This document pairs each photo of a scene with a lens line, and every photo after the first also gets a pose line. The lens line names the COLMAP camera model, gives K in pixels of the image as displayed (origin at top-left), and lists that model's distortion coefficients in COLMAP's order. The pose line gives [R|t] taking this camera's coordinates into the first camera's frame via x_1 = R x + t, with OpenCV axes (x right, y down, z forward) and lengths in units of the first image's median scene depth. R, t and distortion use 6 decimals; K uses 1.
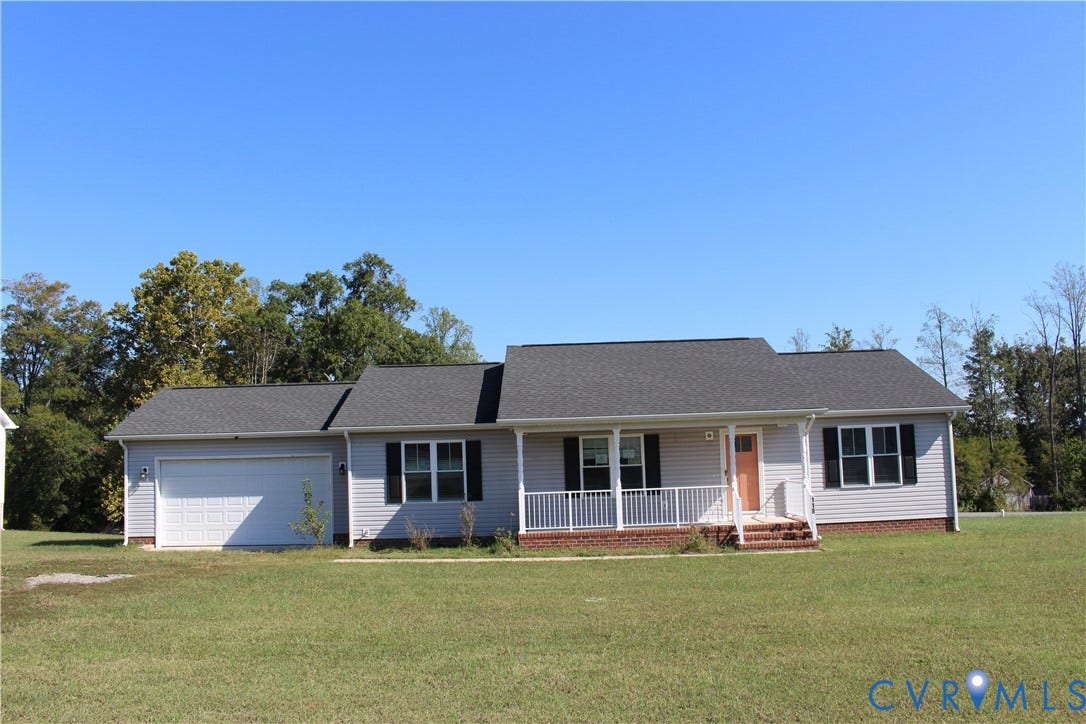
lens RADIAL K [[880.7, 0, 547.3], [0, 880.7, 352.7], [0, 0, 1]] dist [-0.116222, 0.024230]
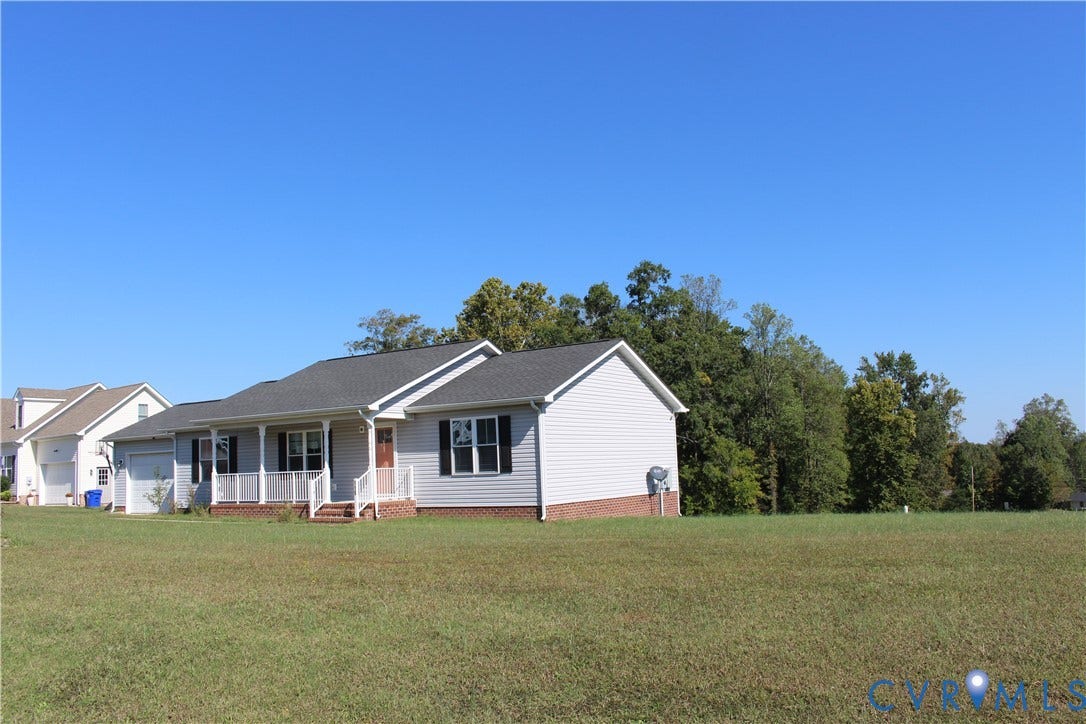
lens RADIAL K [[880.7, 0, 538.3], [0, 880.7, 364.2], [0, 0, 1]] dist [-0.116222, 0.024230]
pose [[0.854346, -0.062830, -0.515893, 1.009215], [0.070004, 0.997531, -0.005558, 0.029644], [0.514969, -0.031366, 0.856635, 0.109458]]
